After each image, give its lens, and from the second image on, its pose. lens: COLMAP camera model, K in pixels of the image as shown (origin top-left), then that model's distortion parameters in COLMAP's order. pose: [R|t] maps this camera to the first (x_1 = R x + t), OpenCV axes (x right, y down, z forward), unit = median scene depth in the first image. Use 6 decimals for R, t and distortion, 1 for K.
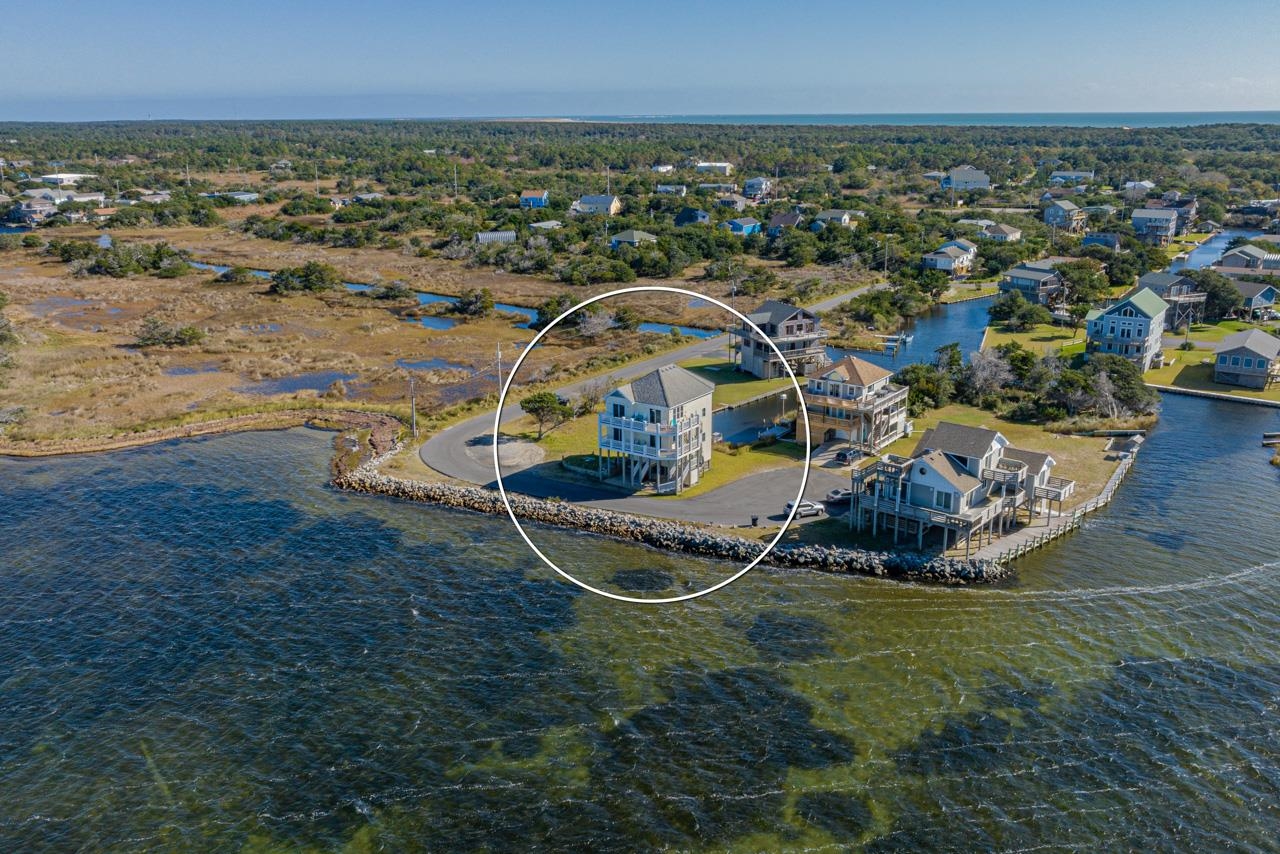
lens RADIAL K [[1046.7, 0, 640.0], [0, 1046.7, 427.0], [0, 0, 1]] dist [-0.002483, -0.008530]
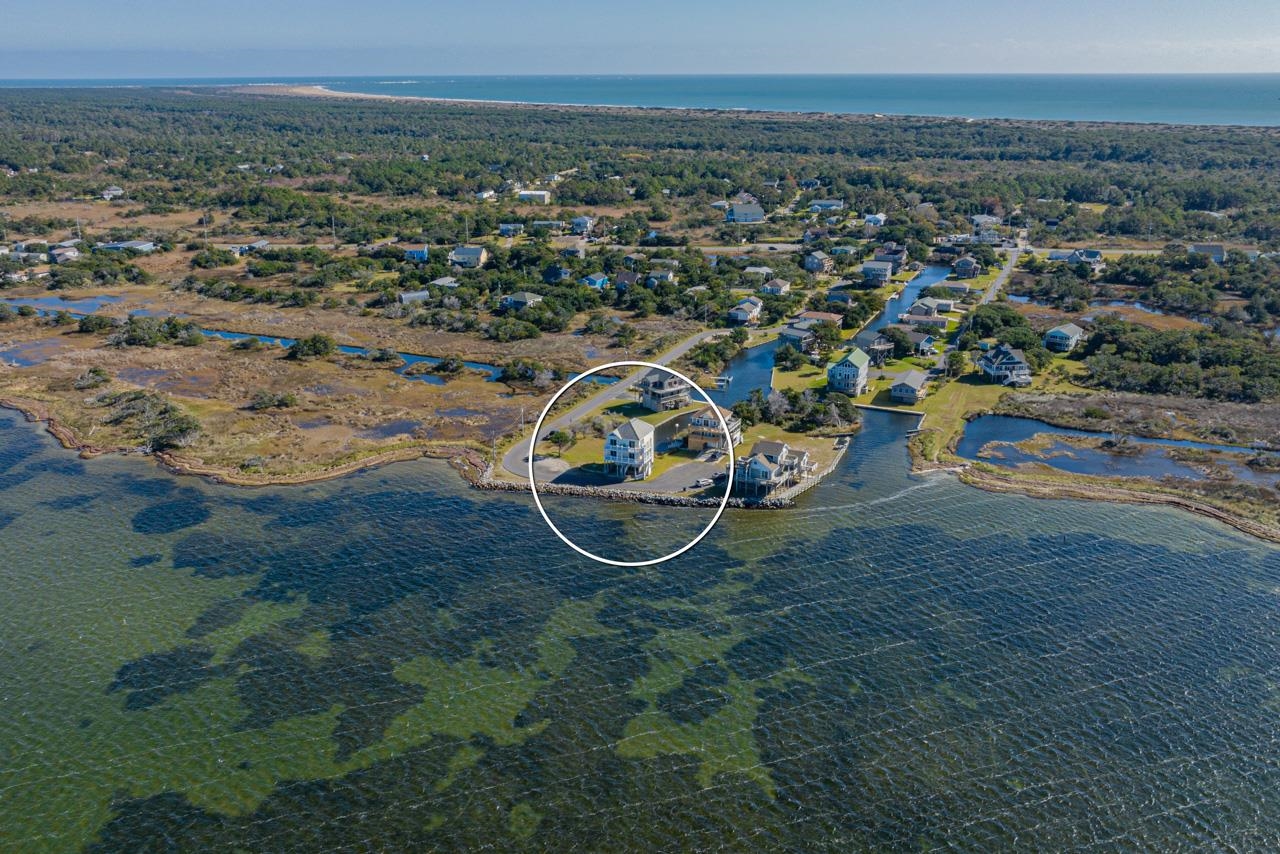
lens RADIAL K [[1046.7, 0, 640.0], [0, 1046.7, 427.0], [0, 0, 1]] dist [-0.002483, -0.008530]
pose [[0.978939, -0.058465, 0.195602, -0.221853], [0.054936, 0.998215, 0.023424, -0.054291], [-0.196622, -0.012185, 0.980404, -0.633330]]
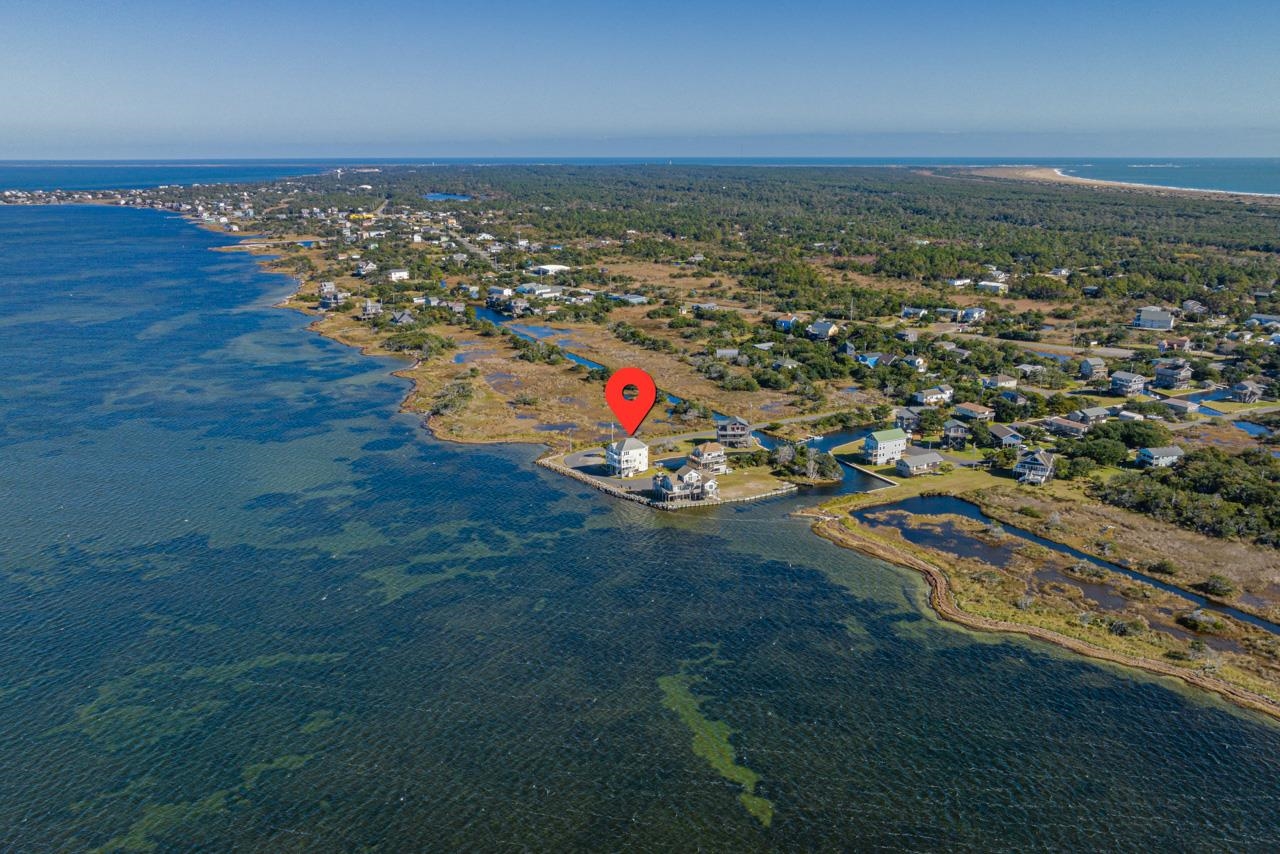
lens RADIAL K [[1046.7, 0, 640.0], [0, 1046.7, 427.0], [0, 0, 1]] dist [-0.002483, -0.008530]
pose [[0.898590, 0.114289, -0.423643, 0.857337], [-0.129944, 0.991488, -0.008142, -0.043507], [0.419106, 0.062366, 0.905793, -1.127266]]
